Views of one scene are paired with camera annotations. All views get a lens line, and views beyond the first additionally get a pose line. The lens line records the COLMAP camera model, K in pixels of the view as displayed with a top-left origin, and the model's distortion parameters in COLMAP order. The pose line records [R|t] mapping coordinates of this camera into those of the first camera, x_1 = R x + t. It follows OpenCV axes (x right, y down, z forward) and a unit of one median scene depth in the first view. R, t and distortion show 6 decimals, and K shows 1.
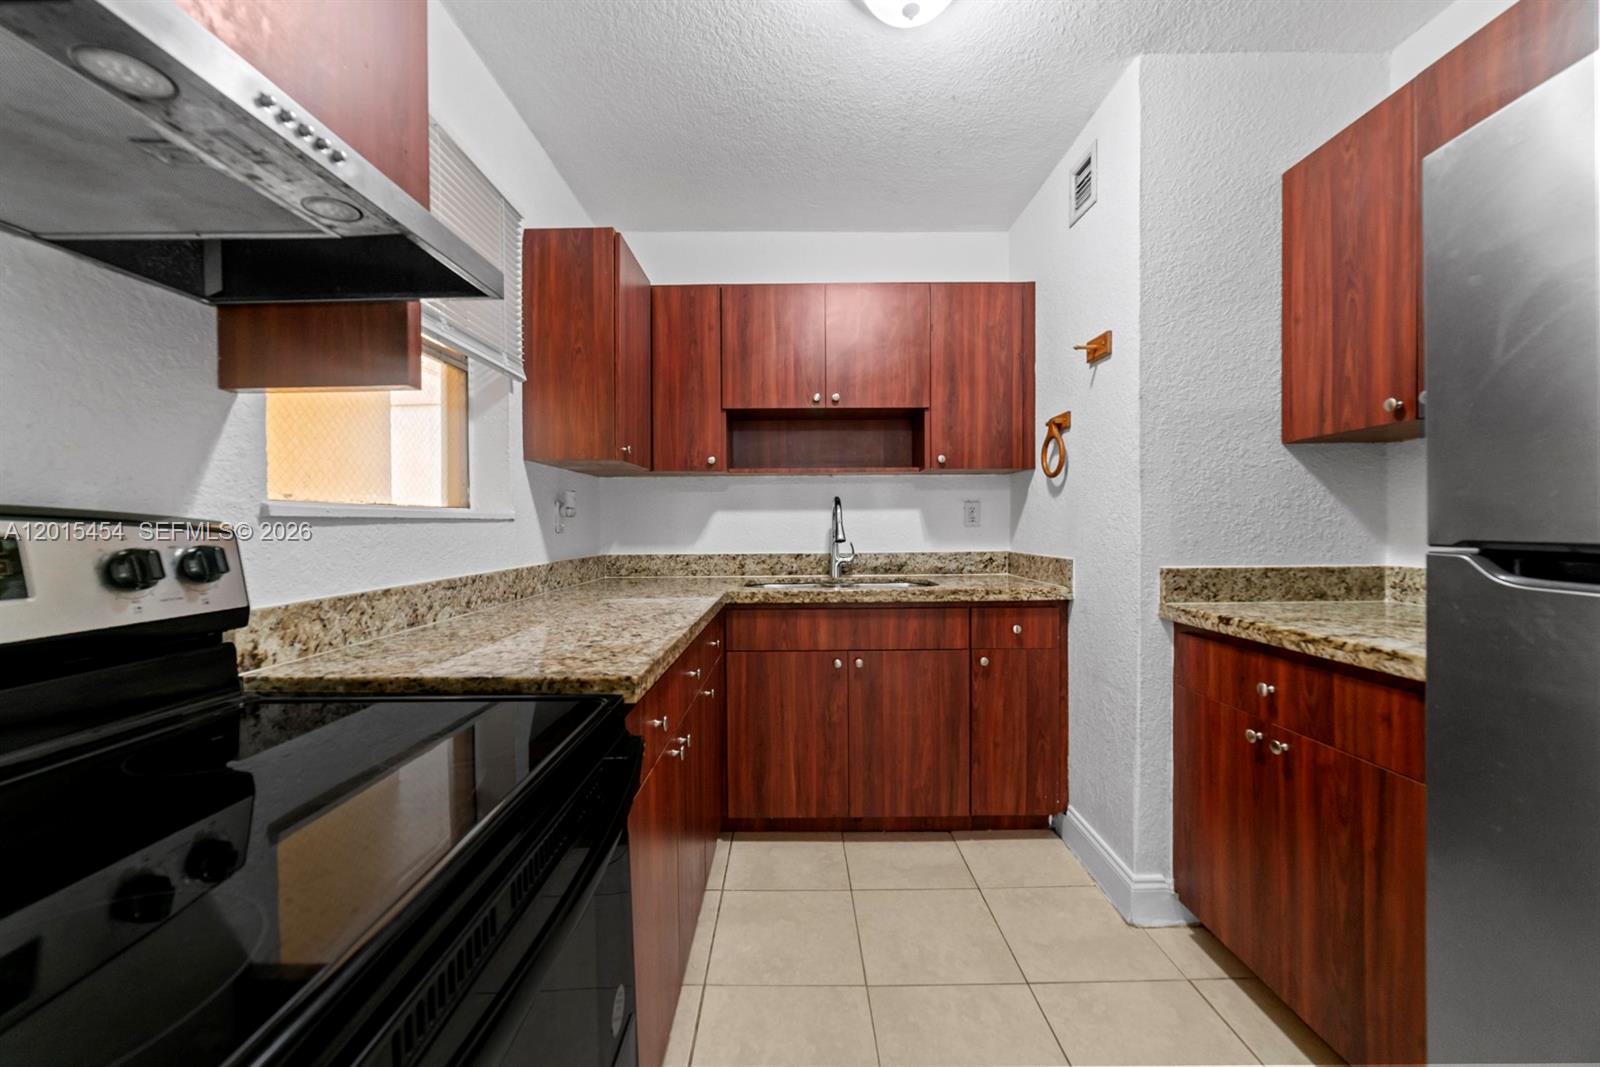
lens RADIAL K [[622.3, 0, 799.2], [0, 622.3, 547.8], [0, 0, 1]] dist [-0.017940, 0.008539]
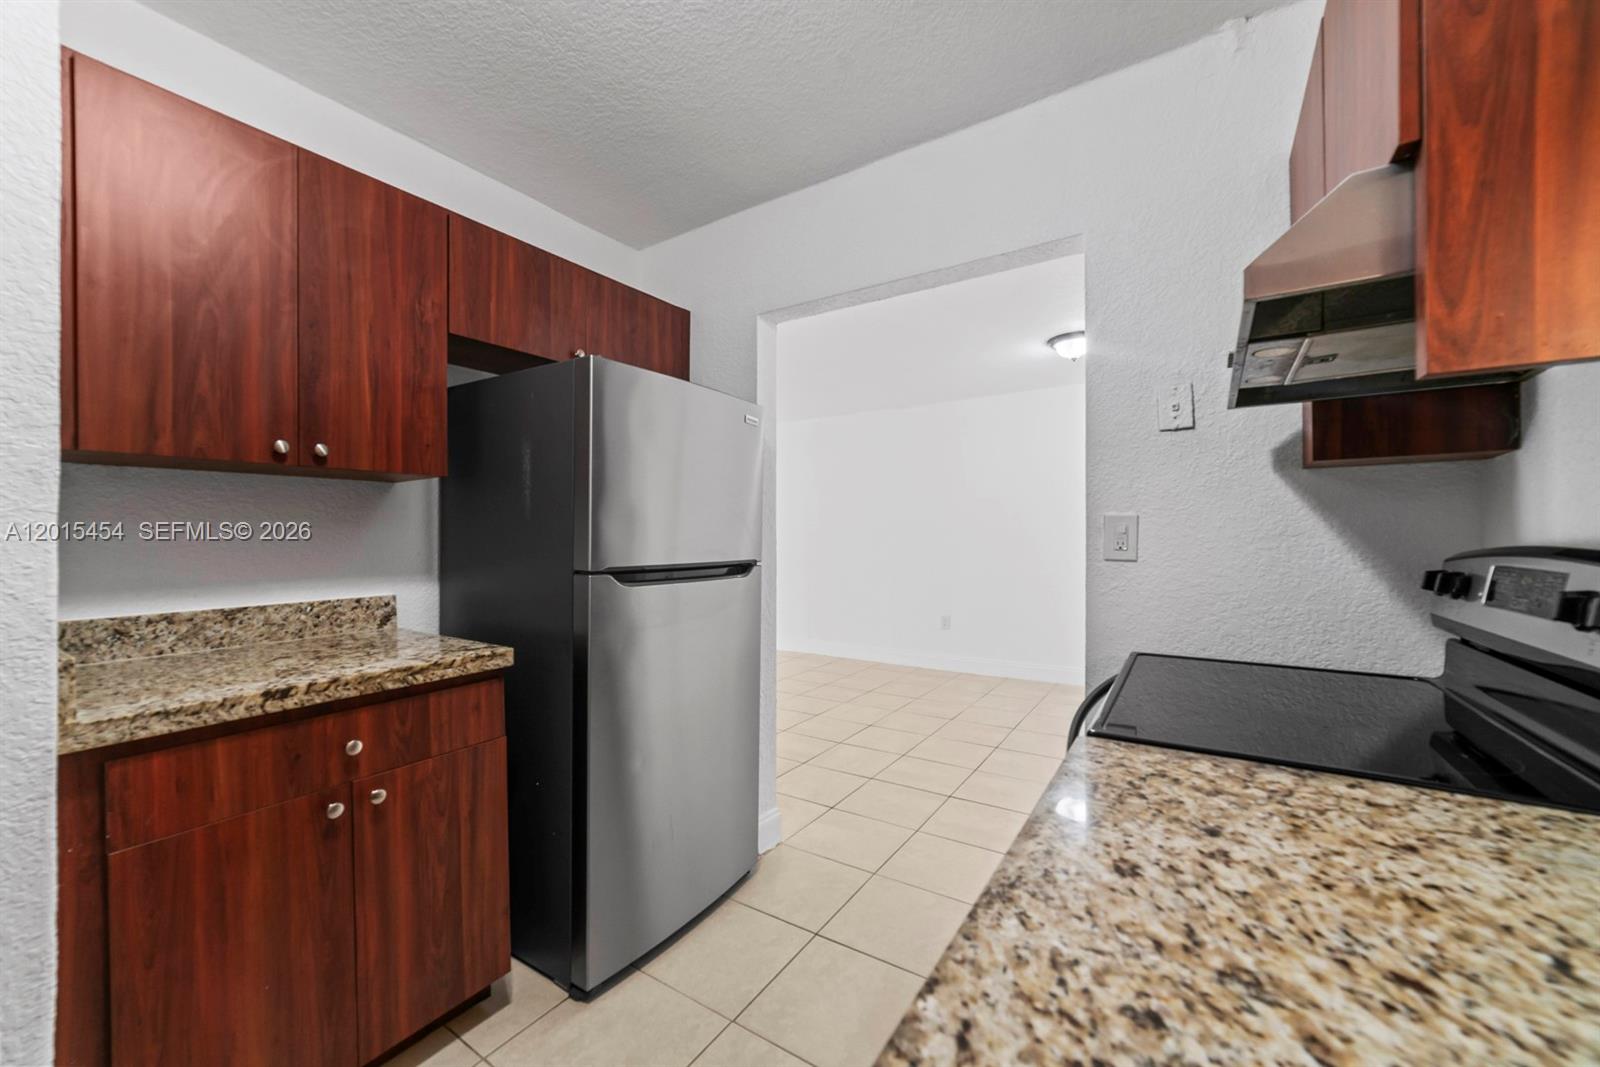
lens RADIAL K [[610.0, 0, 800.0], [0, 610.0, 533.5], [0, 0, 1]] dist [-0.021626, 0.008537]
pose [[-0.833688, 0.010954, 0.552127, -0.288305], [0.028448, 0.999328, 0.023128, -0.086784], [-0.551502, 0.034988, -0.833439, 1.337421]]
